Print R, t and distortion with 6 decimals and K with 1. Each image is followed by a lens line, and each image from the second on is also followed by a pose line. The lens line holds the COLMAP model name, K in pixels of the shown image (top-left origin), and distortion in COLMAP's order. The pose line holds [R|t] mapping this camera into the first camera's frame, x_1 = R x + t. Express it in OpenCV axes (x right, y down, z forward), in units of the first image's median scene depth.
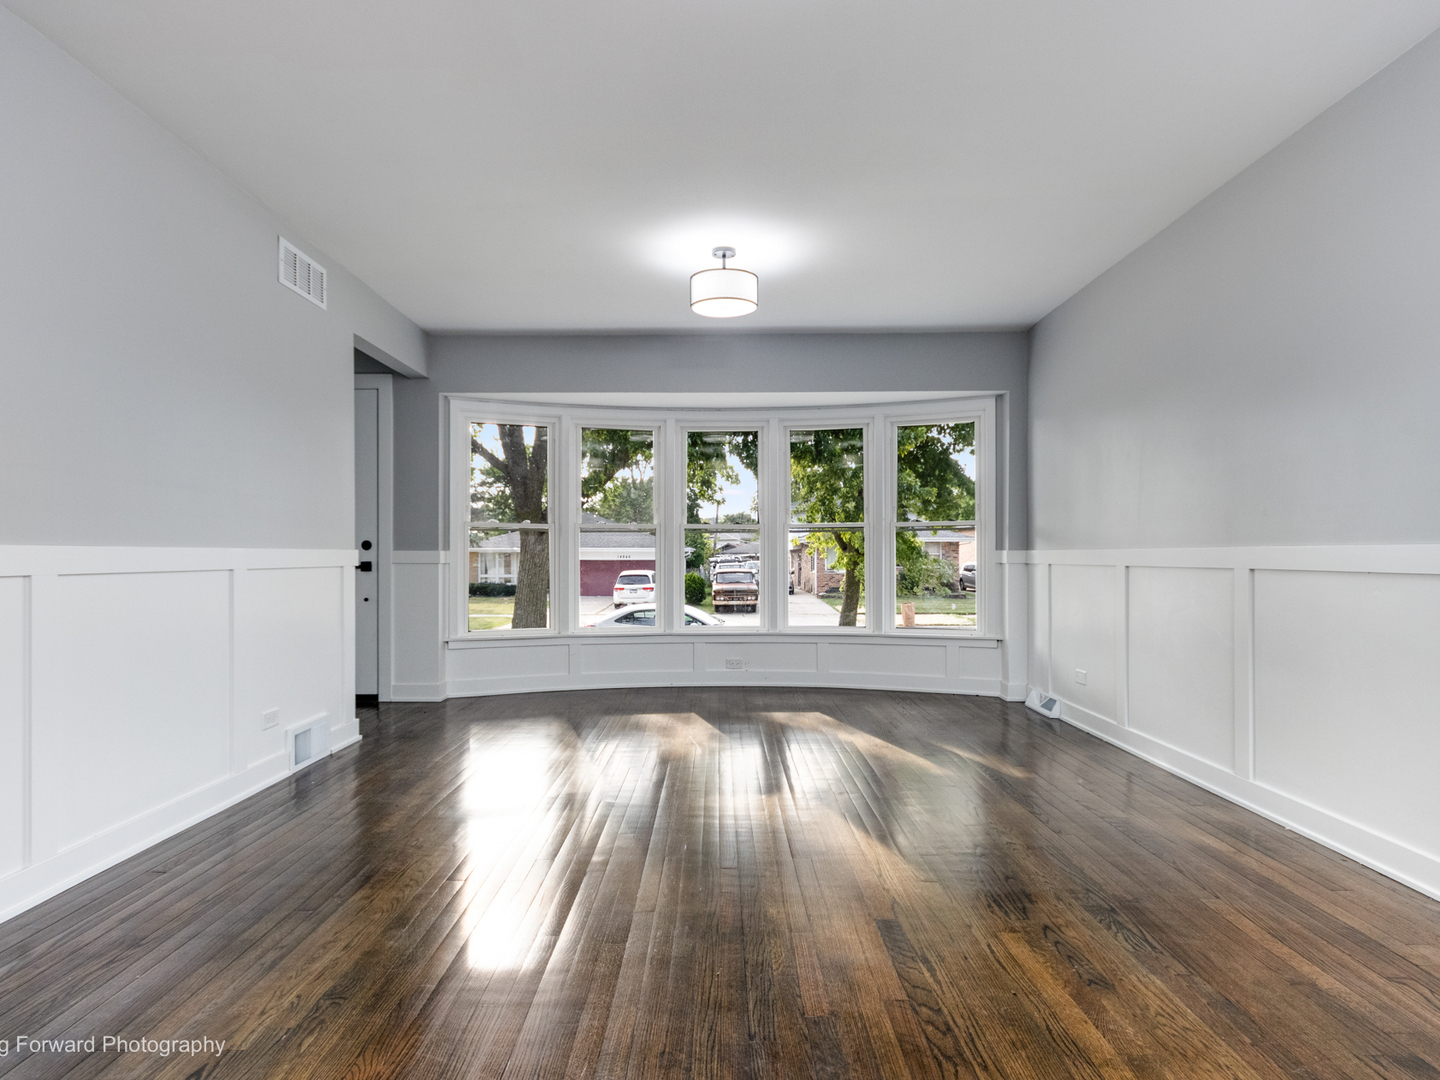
lens RADIAL K [[755.7, 0, 695.4], [0, 755.7, 551.1], [0, 0, 1]] dist [0.006534, 0.000947]
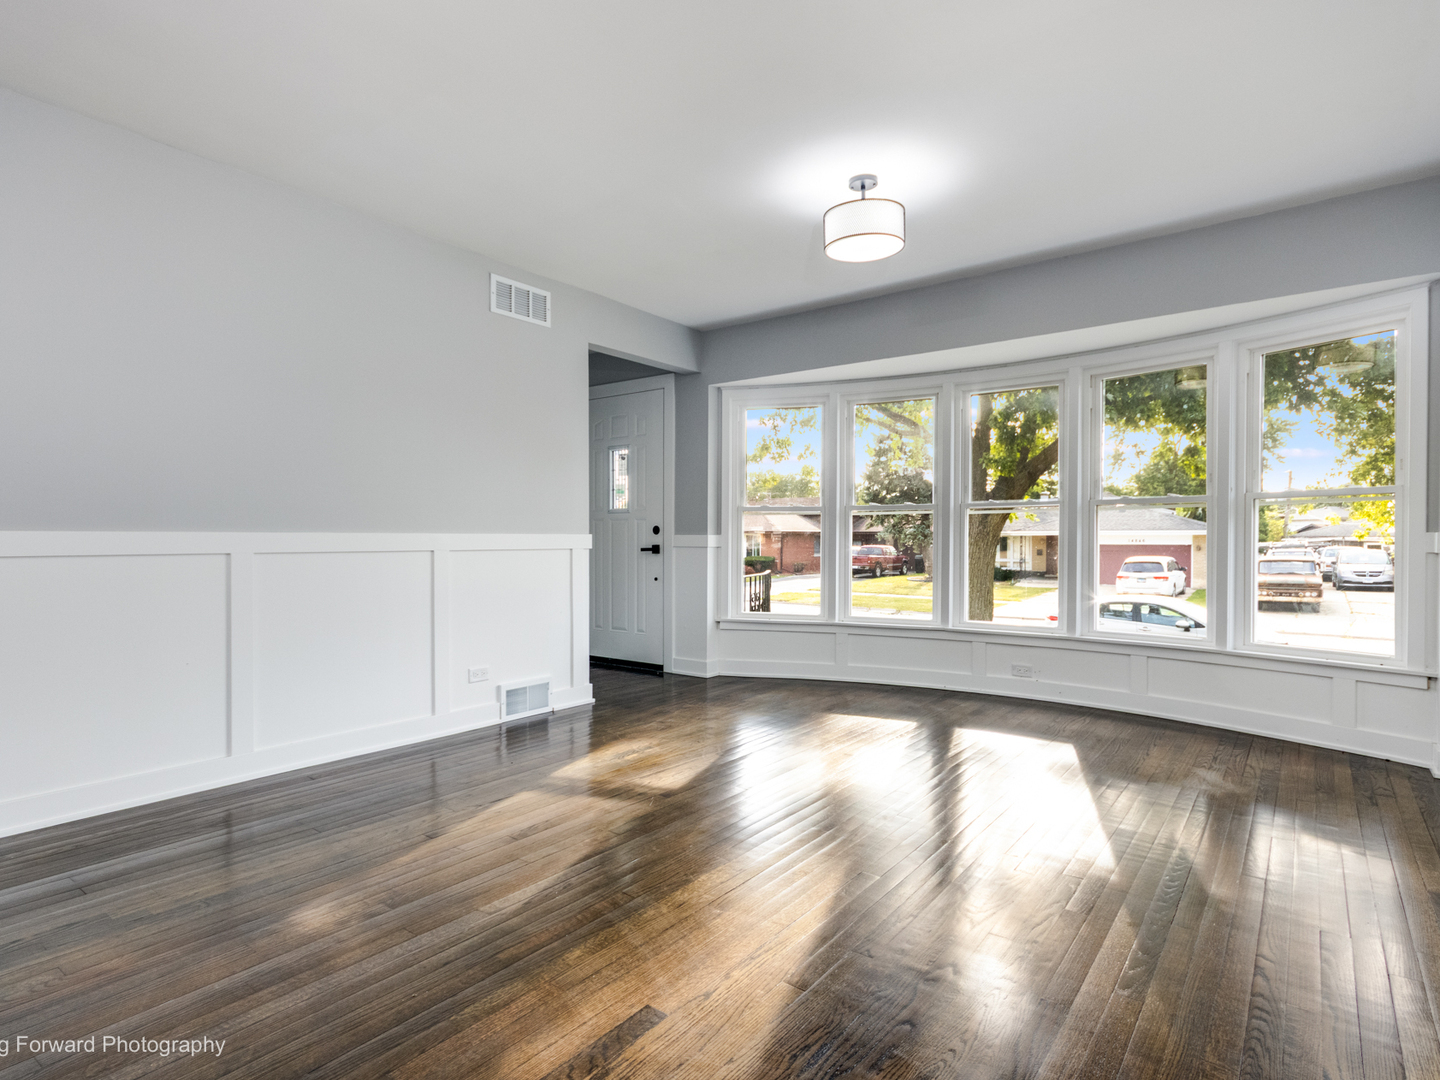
lens RADIAL K [[755.7, 0, 764.1], [0, 755.7, 539.7], [0, 0, 1]] dist [0.006534, 0.000947]
pose [[0.812783, 0.001855, -0.582564, 0.421611], [0.002255, 0.999977, 0.006330, -0.000246], [0.582563, -0.006458, 0.812760, 0.232433]]
